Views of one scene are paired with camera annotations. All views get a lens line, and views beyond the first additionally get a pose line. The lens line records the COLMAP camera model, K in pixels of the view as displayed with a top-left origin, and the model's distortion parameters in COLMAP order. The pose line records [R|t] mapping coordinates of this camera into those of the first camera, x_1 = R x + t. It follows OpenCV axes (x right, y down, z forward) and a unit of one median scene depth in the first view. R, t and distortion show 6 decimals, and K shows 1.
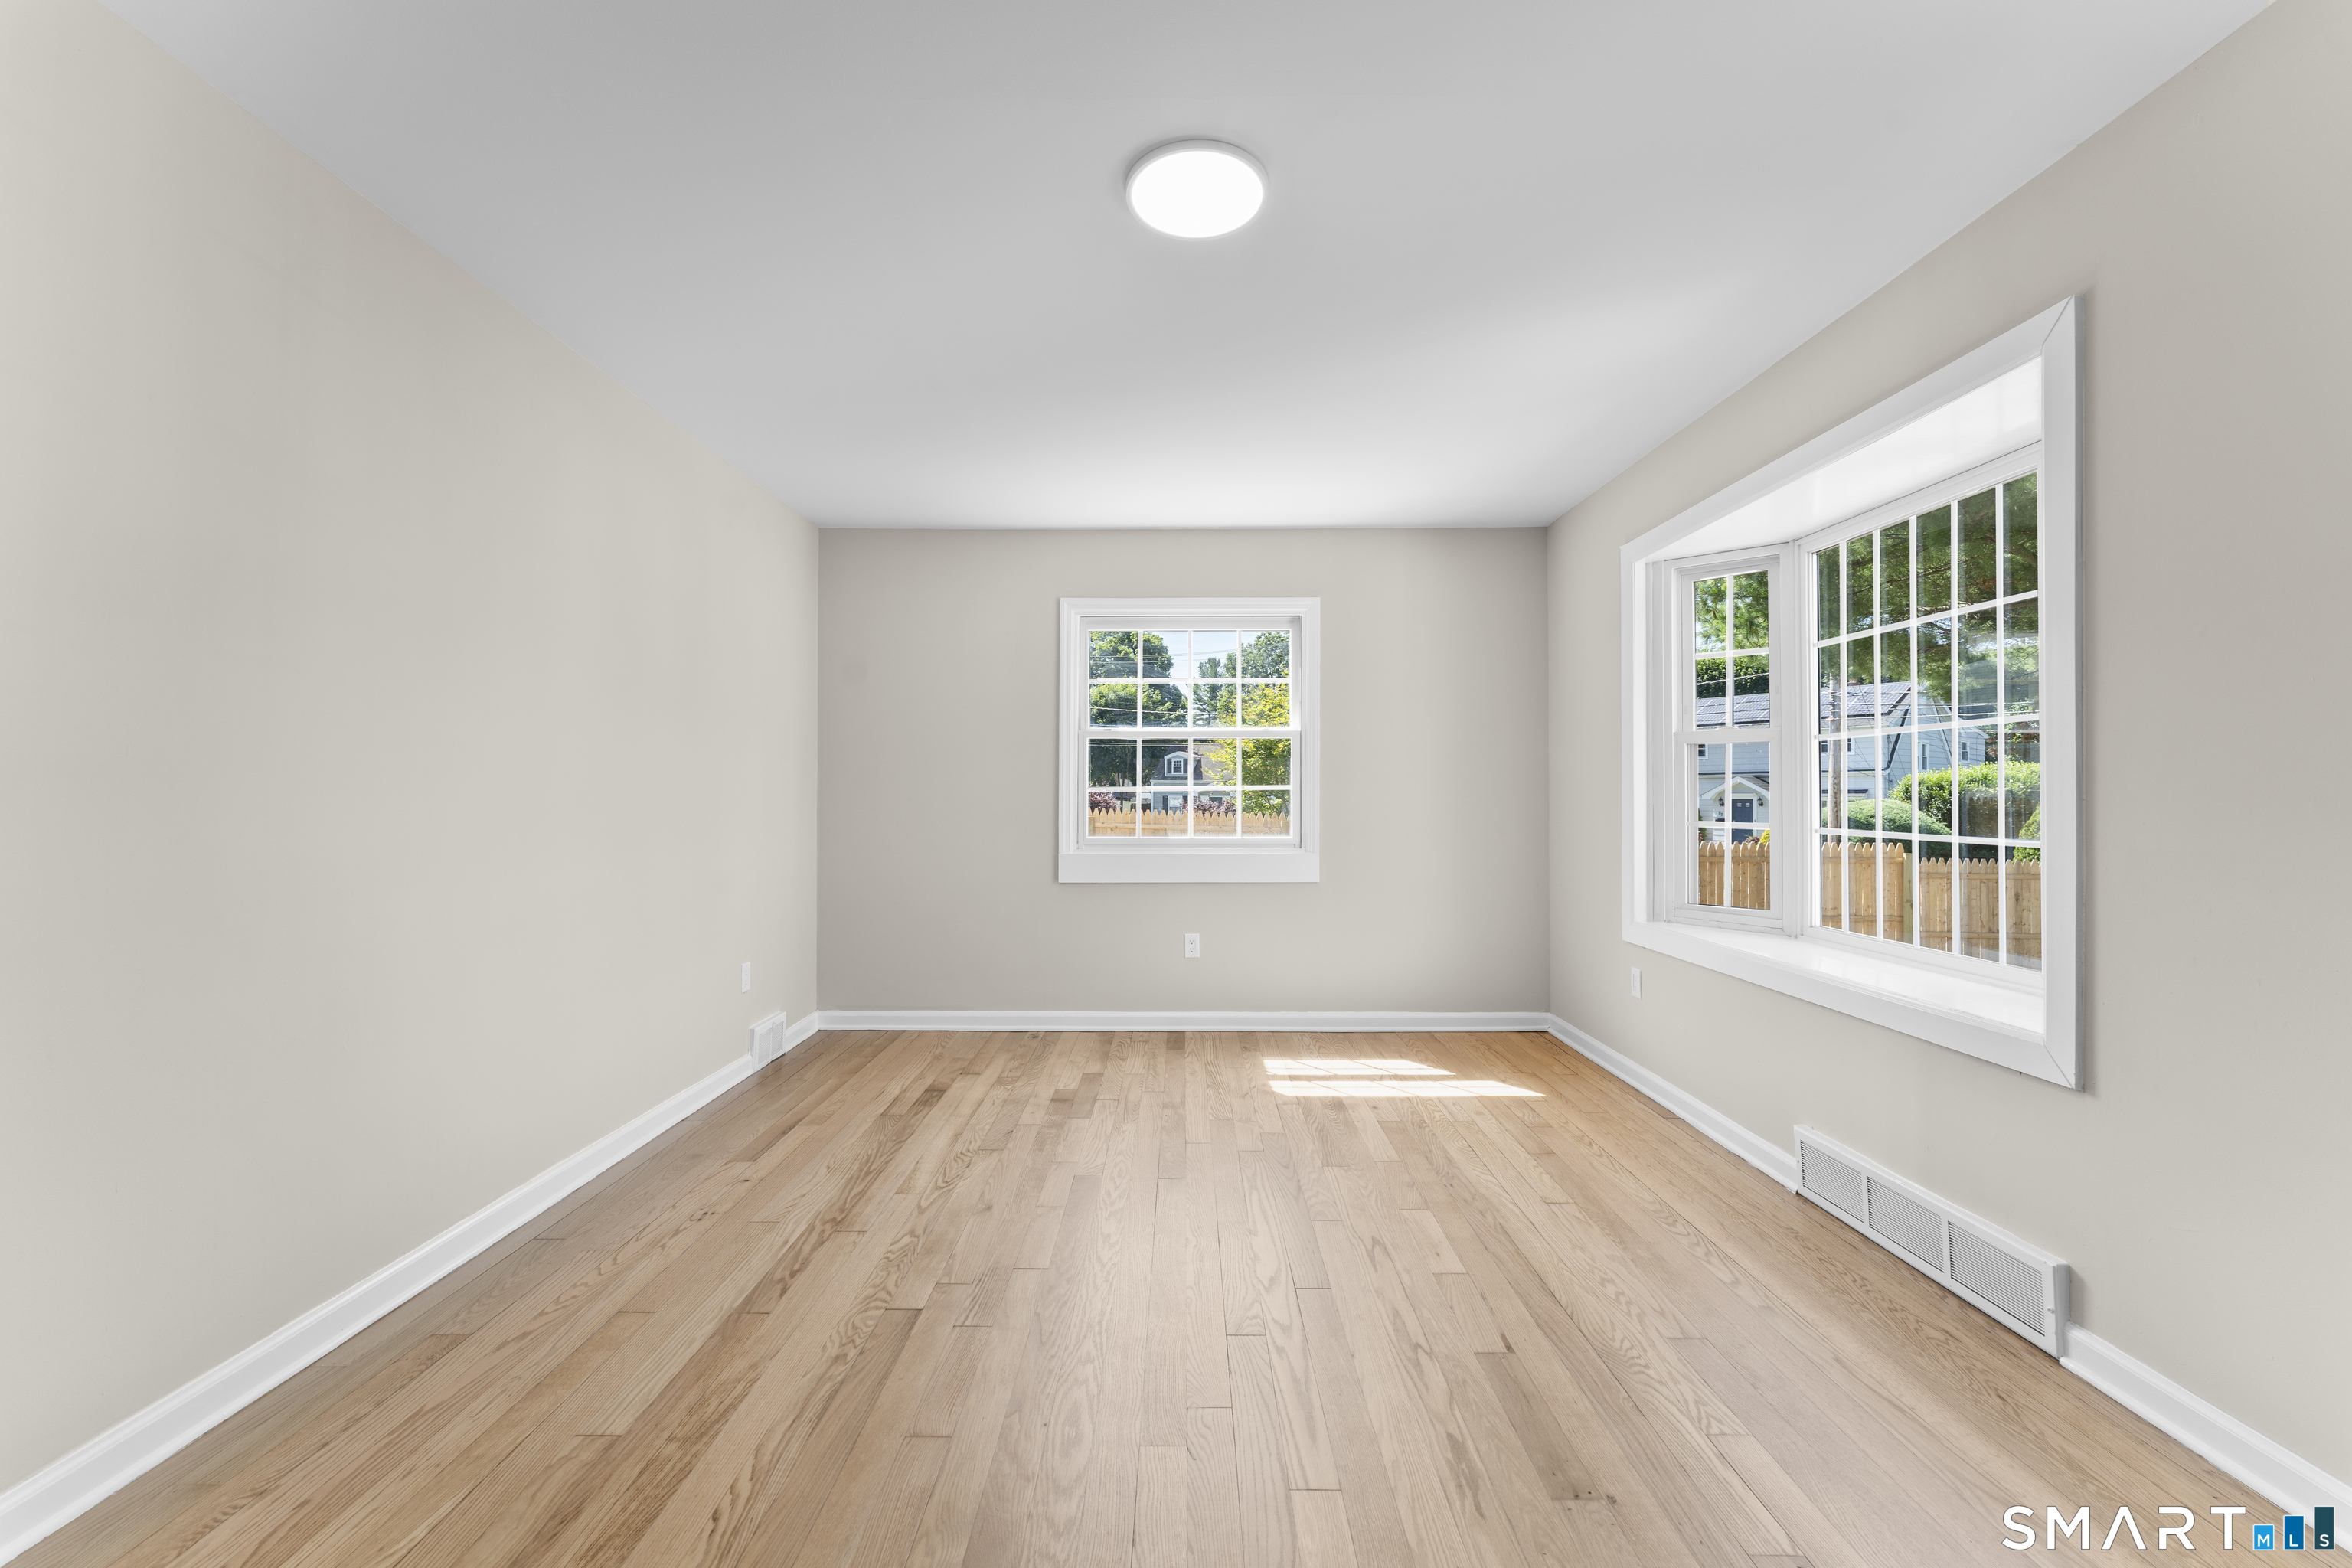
lens RADIAL K [[955.9, 0, 1172.0], [0, 955.9, 784.6], [0, 0, 1]] dist [0.000434, -0.000156]
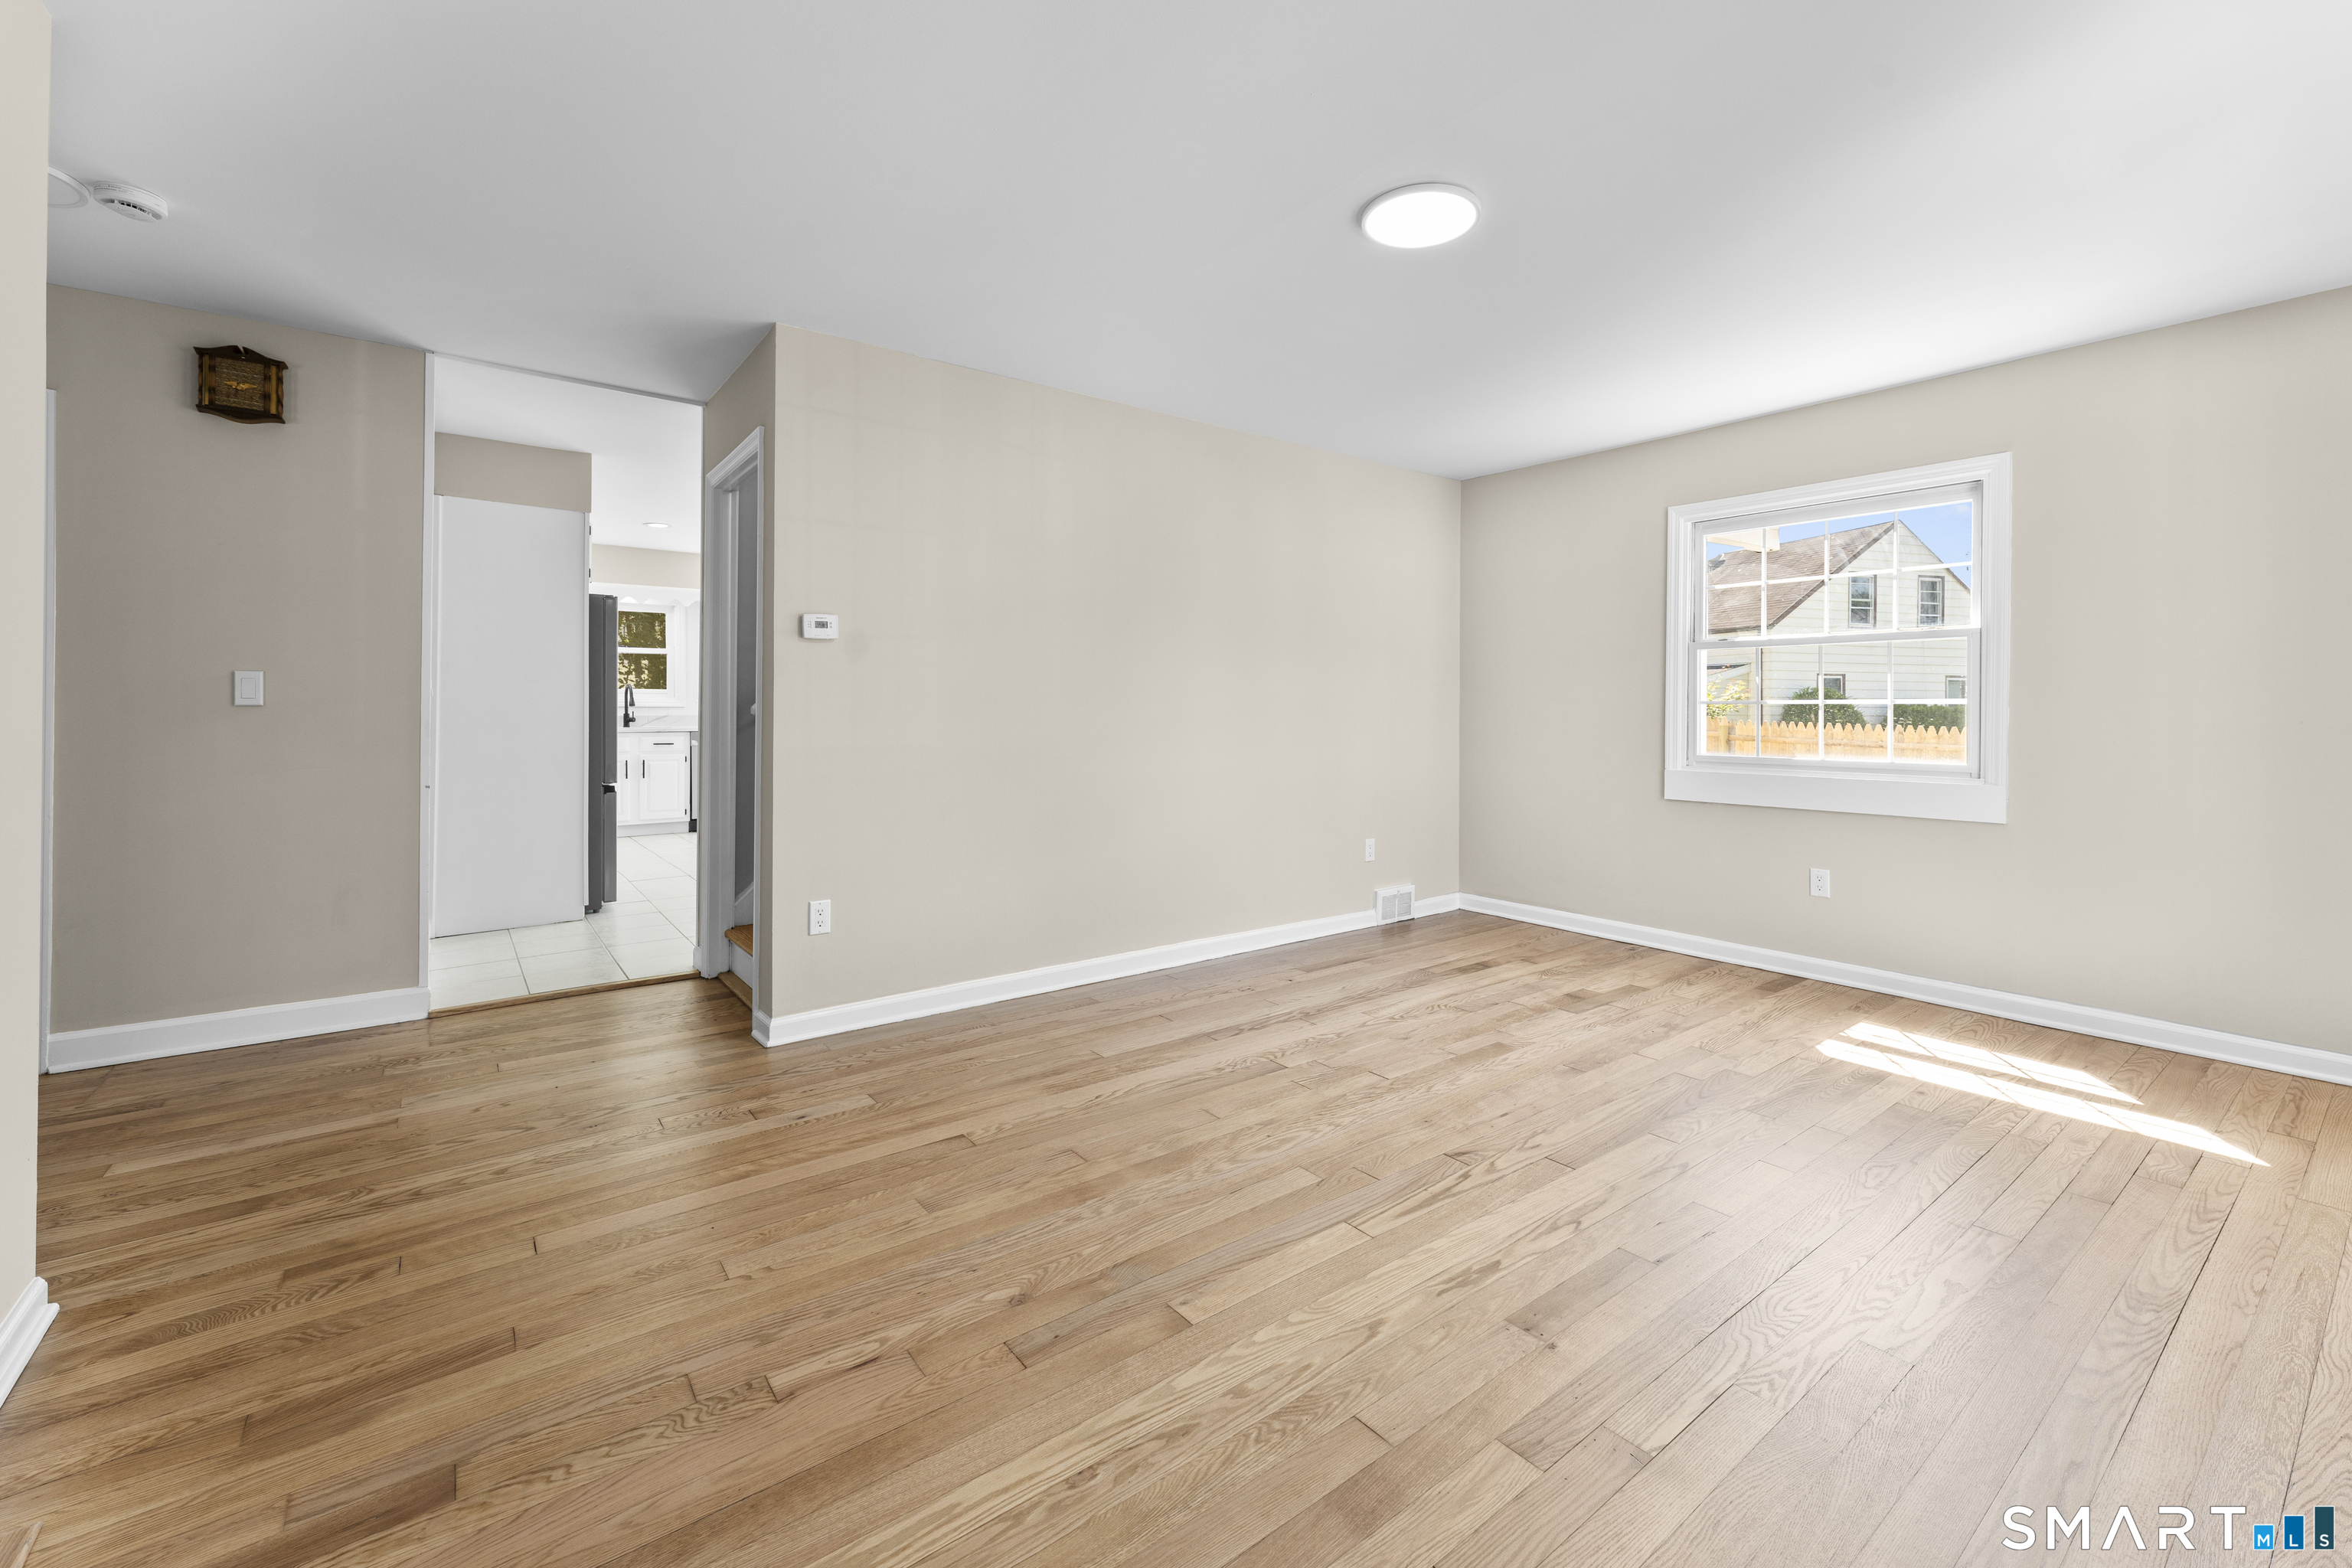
lens RADIAL K [[955.9, 0, 1154.5], [0, 955.9, 710.7], [0, 0, 1]] dist [0.000434, -0.000156]
pose [[0.603840, 0.002350, -0.797102, 0.388698], [0.007211, 0.999939, 0.008411, -0.000077], [0.797073, -0.010827, 0.603786, -0.009578]]
